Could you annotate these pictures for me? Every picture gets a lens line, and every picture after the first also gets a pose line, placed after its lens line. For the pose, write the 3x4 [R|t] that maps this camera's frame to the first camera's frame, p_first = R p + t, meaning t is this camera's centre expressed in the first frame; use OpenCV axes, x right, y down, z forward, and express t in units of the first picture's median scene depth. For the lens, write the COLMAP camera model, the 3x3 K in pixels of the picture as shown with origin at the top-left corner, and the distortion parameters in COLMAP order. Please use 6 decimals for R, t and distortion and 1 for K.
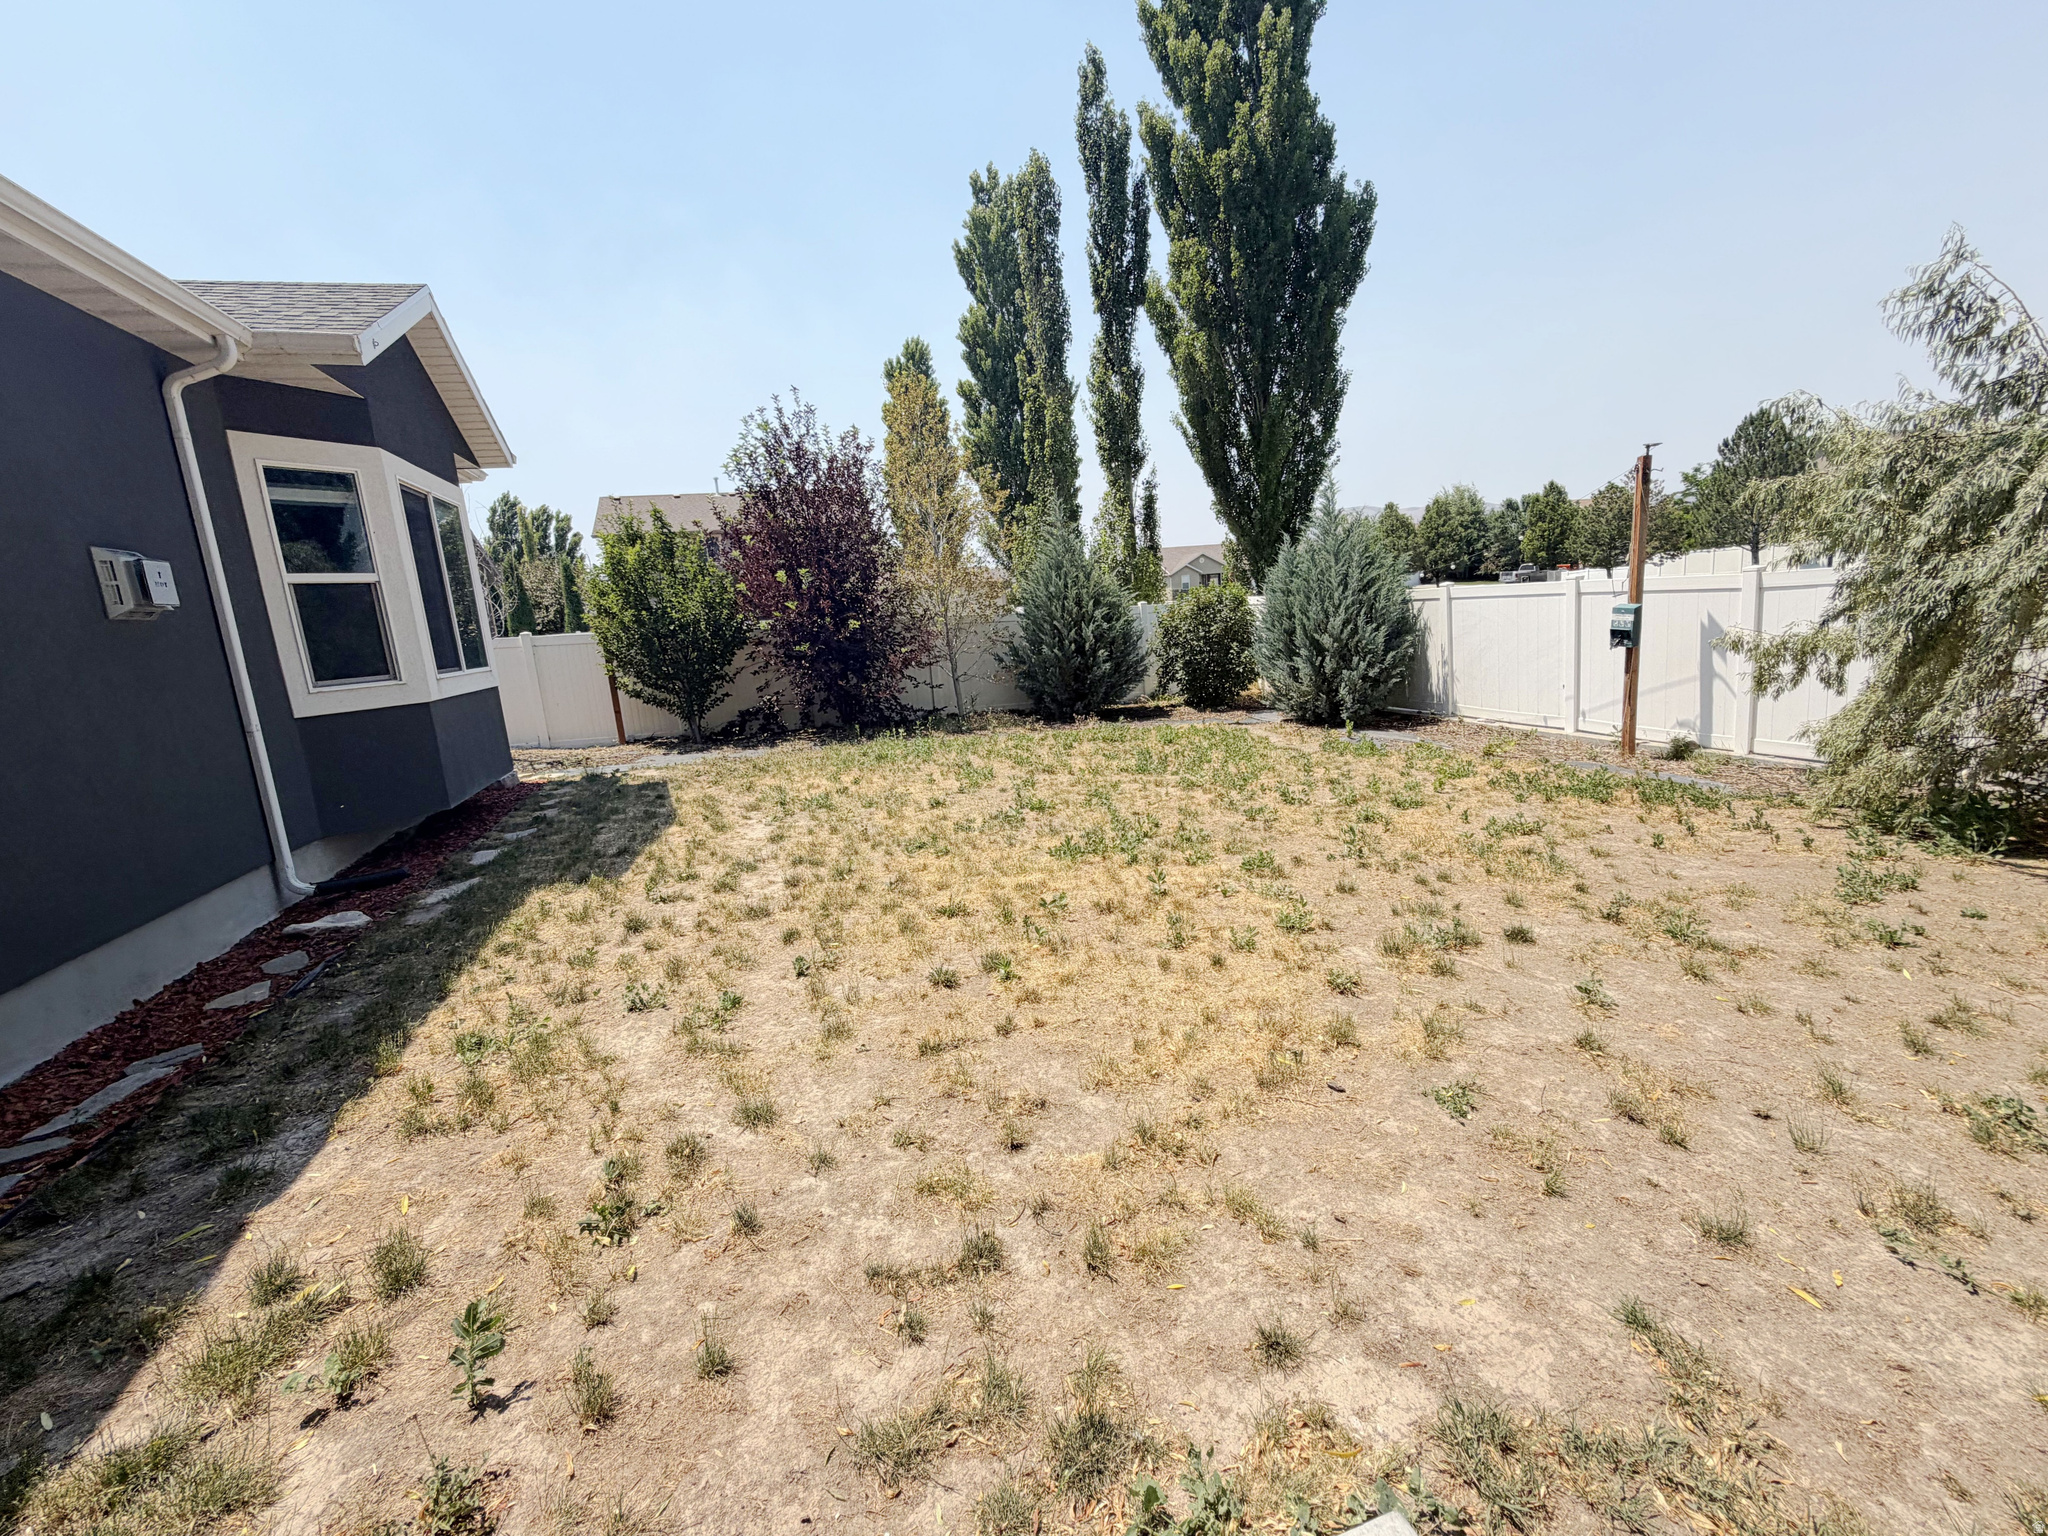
lens RADIAL K [[831.8, 0, 1016.0], [0, 831.8, 763.2], [0, 0, 1]] dist [-0.000210, -0.000213]
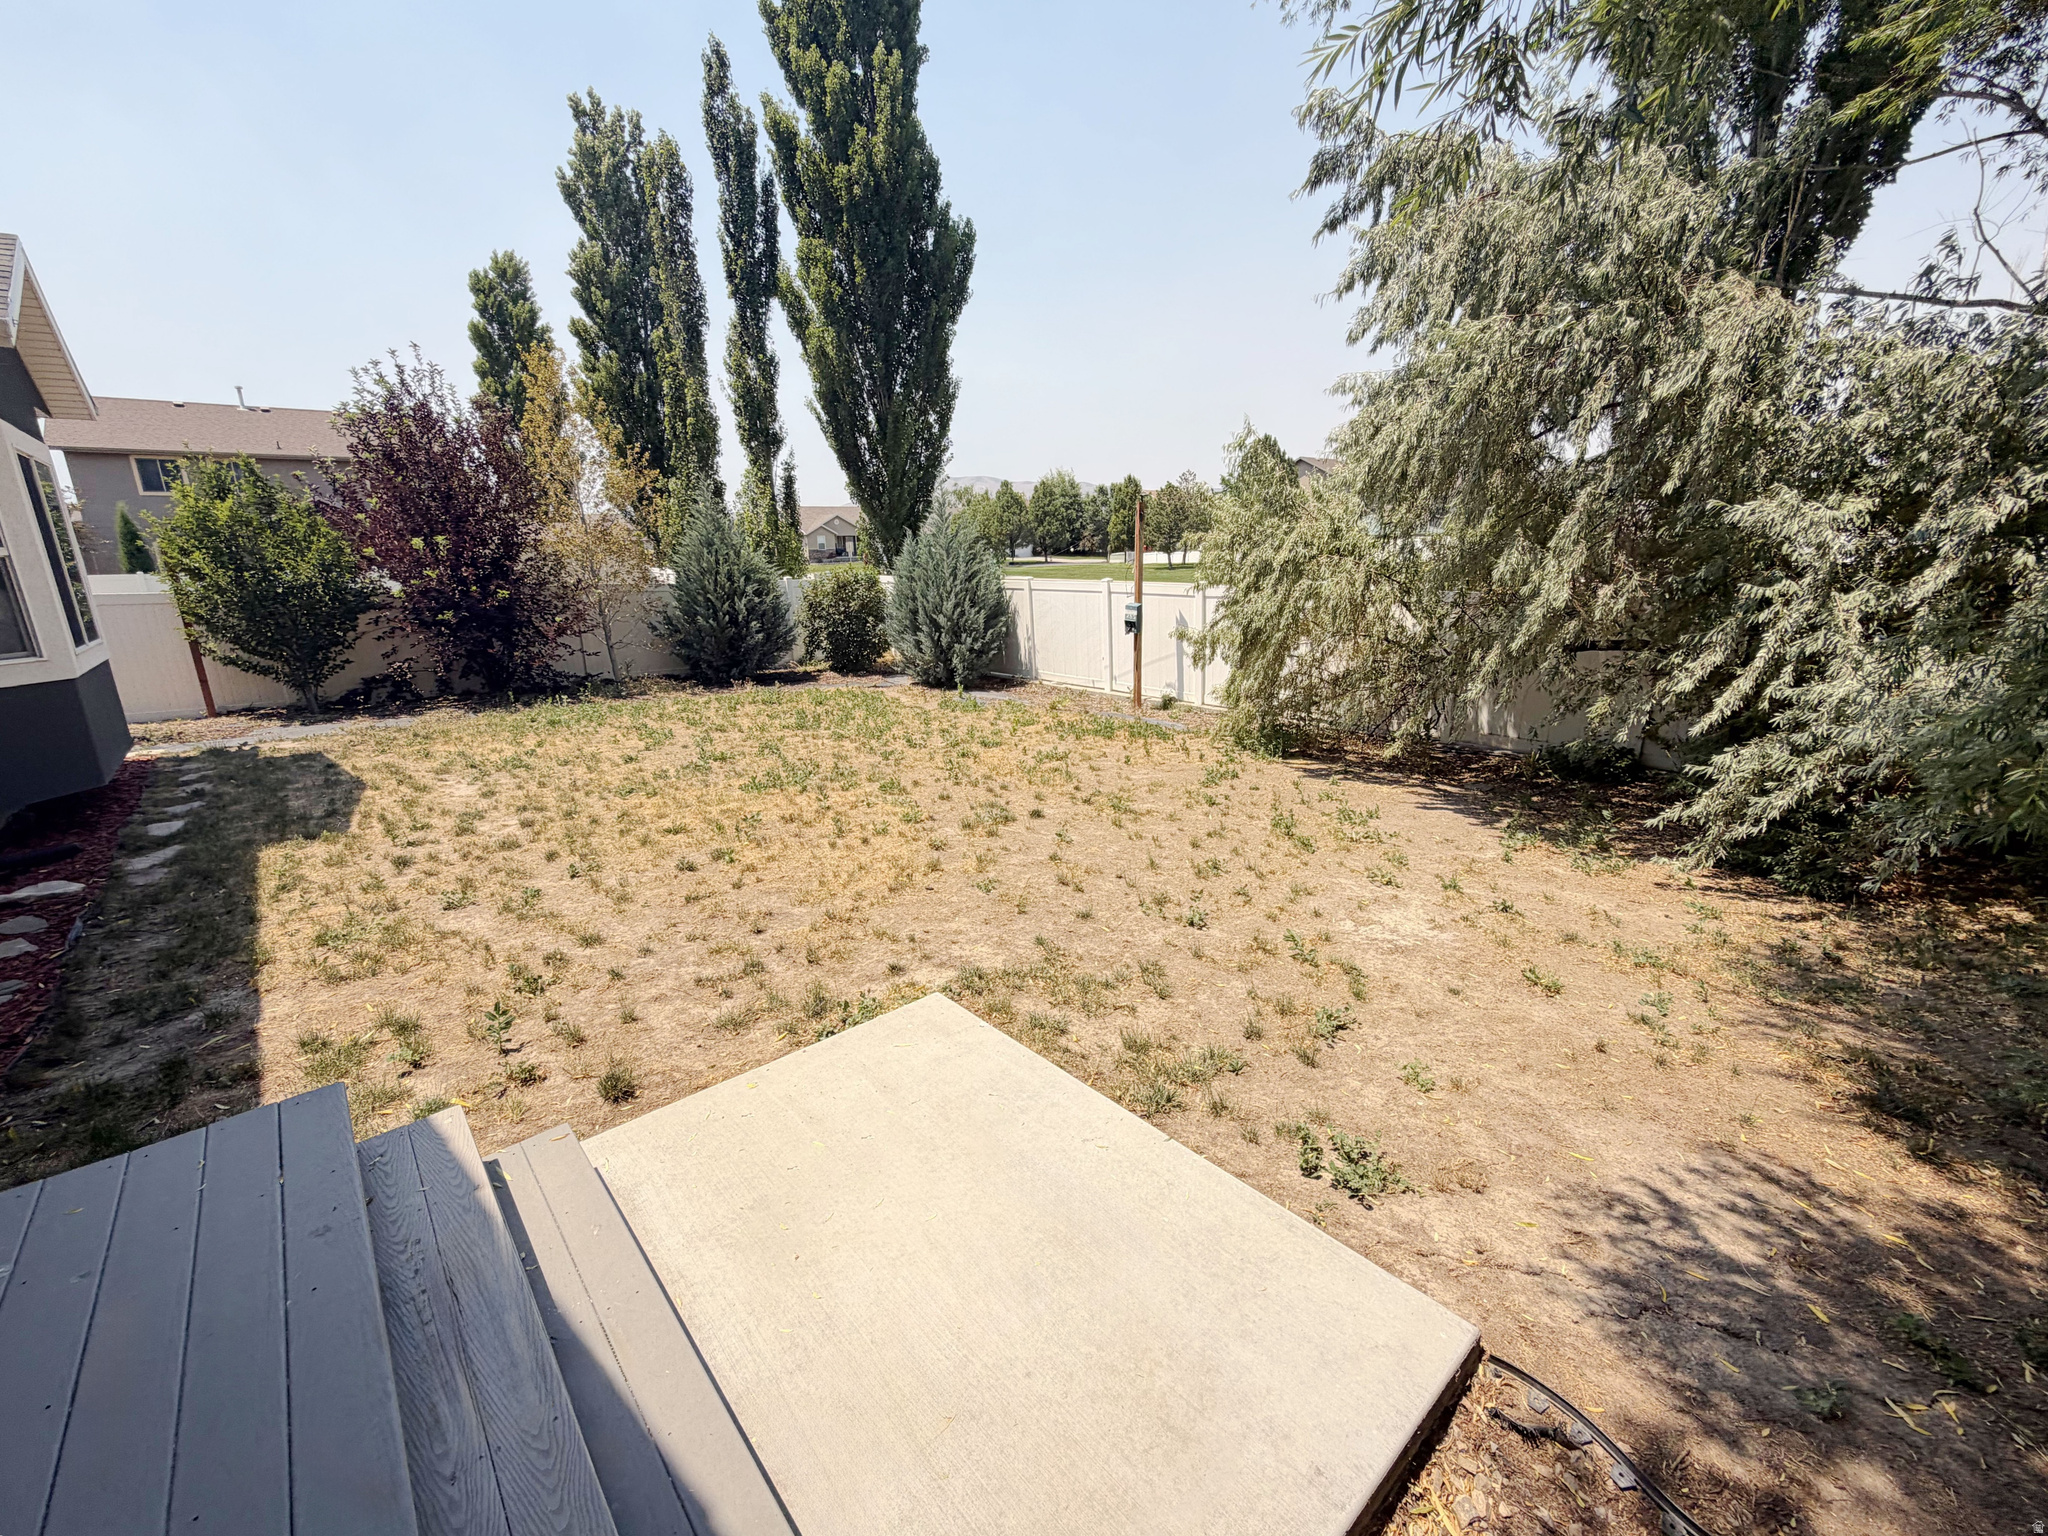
lens RADIAL K [[831.8, 0, 1016.0], [0, 831.8, 763.2], [0, 0, 1]] dist [-0.000210, -0.000213]
pose [[0.911247, -0.047493, 0.409112, -0.048543], [0.027065, 0.998087, 0.055582, 0.001632], [-0.410969, -0.039576, 0.910790, -0.196911]]
